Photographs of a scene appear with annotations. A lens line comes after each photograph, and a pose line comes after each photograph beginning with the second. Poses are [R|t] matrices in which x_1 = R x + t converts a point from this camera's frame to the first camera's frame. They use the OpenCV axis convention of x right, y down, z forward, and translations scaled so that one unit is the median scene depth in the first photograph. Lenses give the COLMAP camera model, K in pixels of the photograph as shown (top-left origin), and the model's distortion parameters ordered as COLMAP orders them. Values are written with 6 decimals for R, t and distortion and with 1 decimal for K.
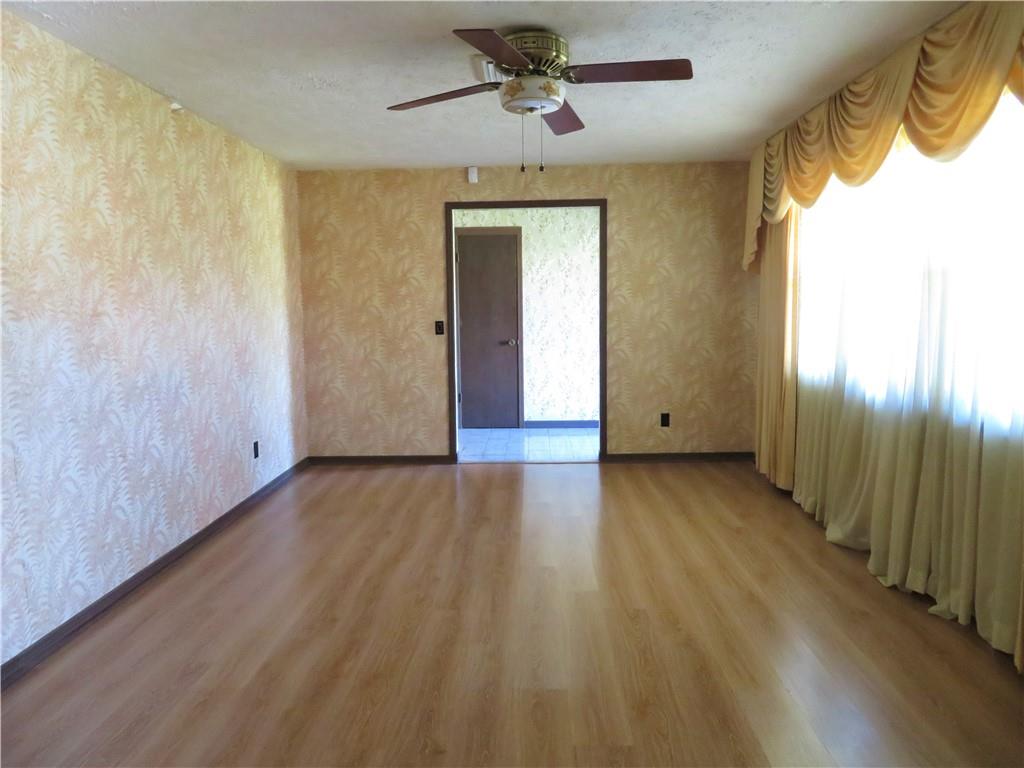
lens RADIAL K [[748.5, 0, 512.0], [0, 748.5, 384.0], [0, 0, 1]] dist [0.092203, 0.001928]
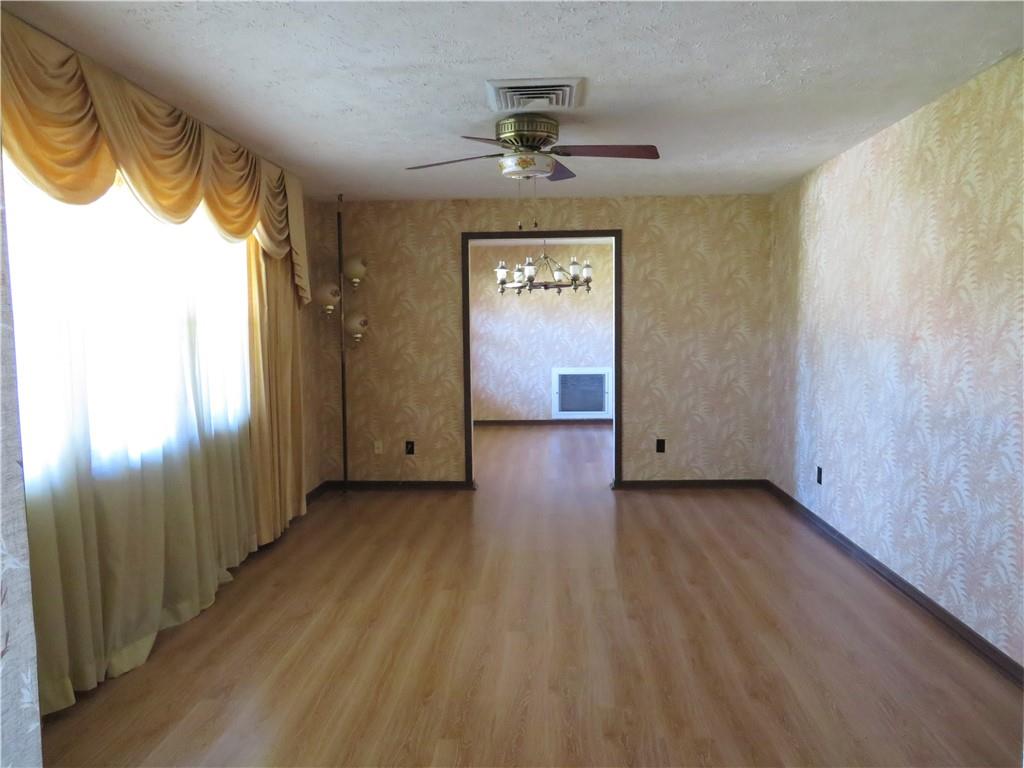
lens RADIAL K [[736.6, 0, 512.0], [0, 736.6, 384.0], [0, 0, 1]] dist [-0.001626, 0.000488]
pose [[-0.999443, 0.024495, 0.022677, 0.027286], [0.028435, 0.980584, 0.194026, -0.233317], [-0.017484, 0.194562, -0.980734, 1.931231]]
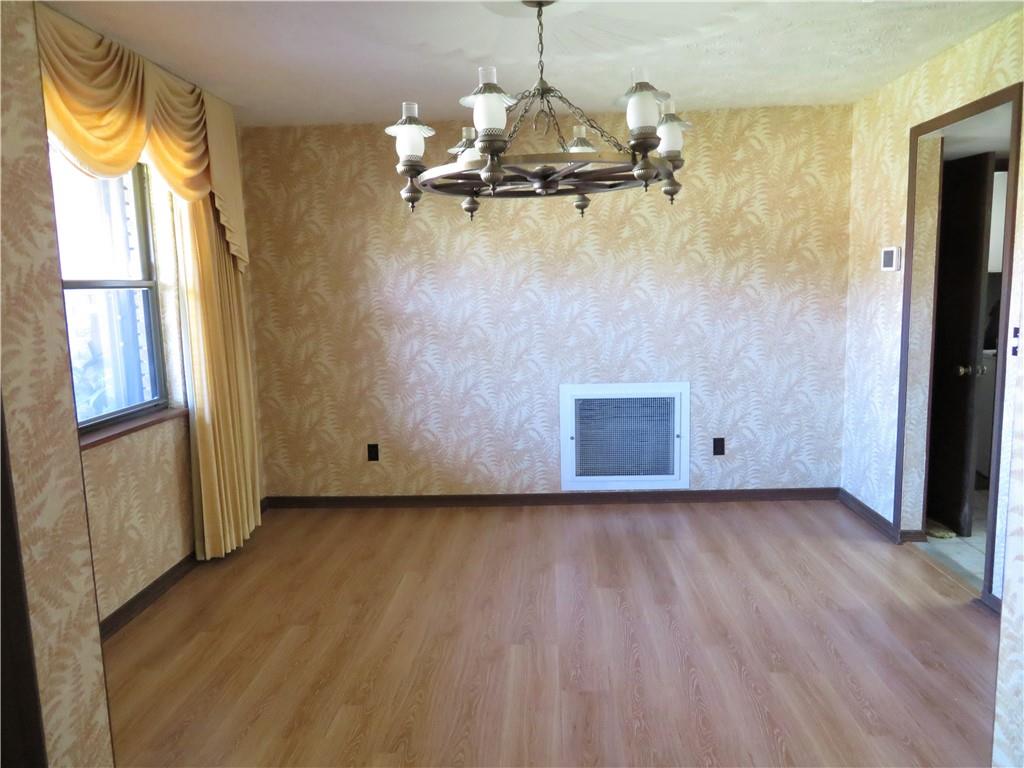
lens RADIAL K [[736.6, 0, 512.0], [0, 736.6, 384.0], [0, 0, 1]] dist [-0.001626, 0.000488]
pose [[-0.998904, 0.037931, 0.027405, 0.023209], [0.043417, 0.969705, 0.240390, -0.216180], [-0.017457, 0.241317, -0.970289, 1.778093]]
